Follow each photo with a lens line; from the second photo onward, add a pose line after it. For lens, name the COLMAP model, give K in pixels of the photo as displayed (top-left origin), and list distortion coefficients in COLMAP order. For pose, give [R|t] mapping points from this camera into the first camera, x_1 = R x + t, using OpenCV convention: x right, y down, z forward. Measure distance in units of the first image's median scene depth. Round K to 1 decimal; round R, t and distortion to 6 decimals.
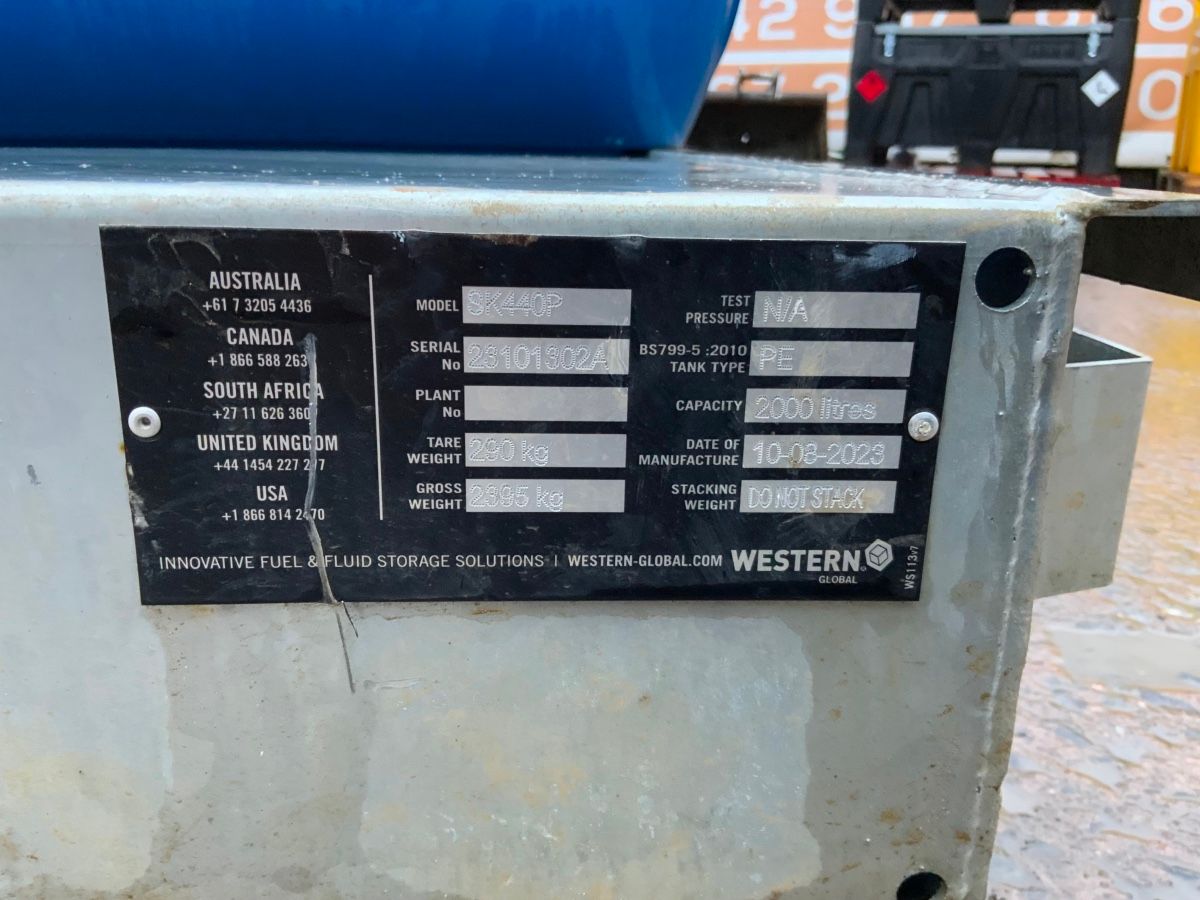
lens RADIAL K [[991.2, 0, 599.0], [0, 991.2, 448.6], [0, 0, 1]] dist [0.038486, -0.077442]
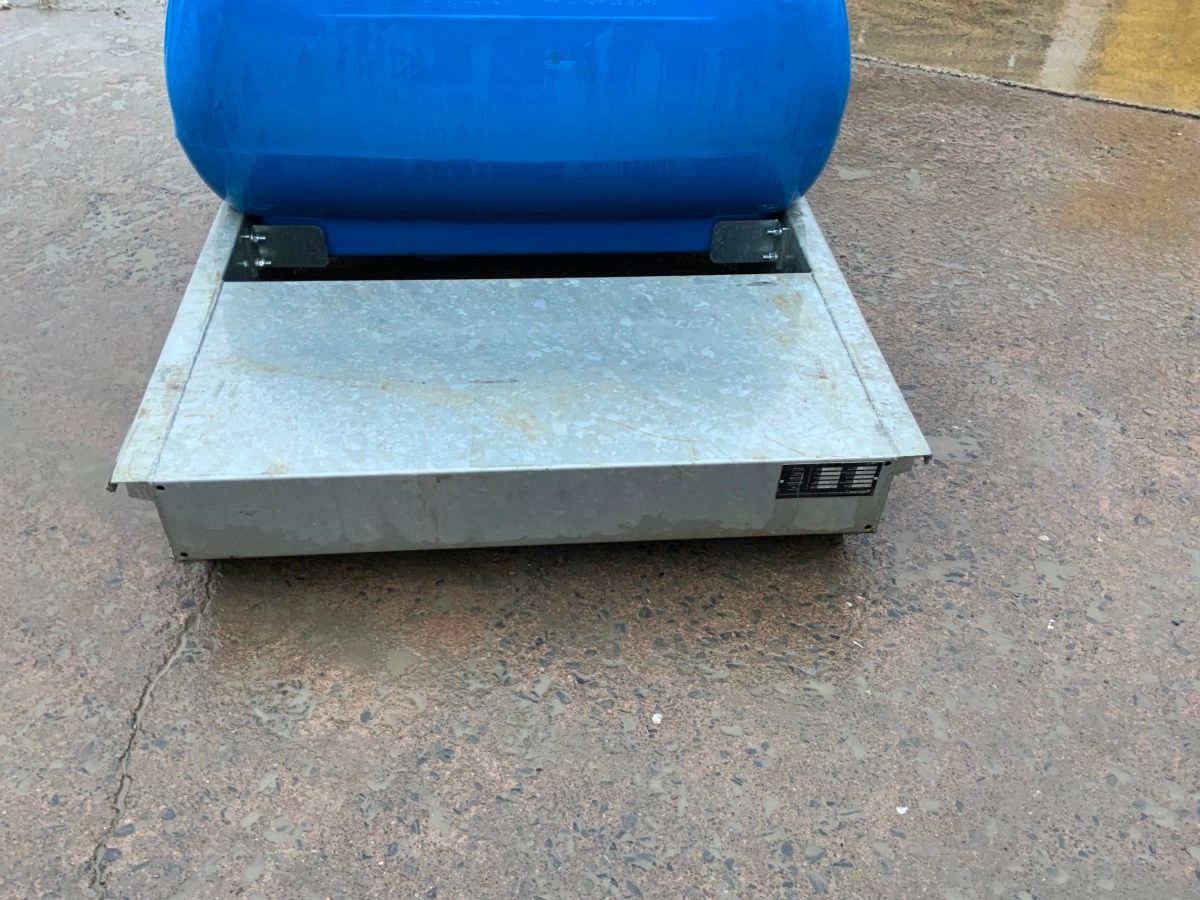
lens RADIAL K [[972.5, 0, 599.0], [0, 972.5, 456.2], [0, 0, 1]] dist [0.031647, -0.011328]
pose [[0.999611, -0.003782, 0.027643, -2.083201], [-0.008462, 0.903000, 0.429558, -3.486388], [-0.026586, -0.429625, 0.902616, -5.847628]]
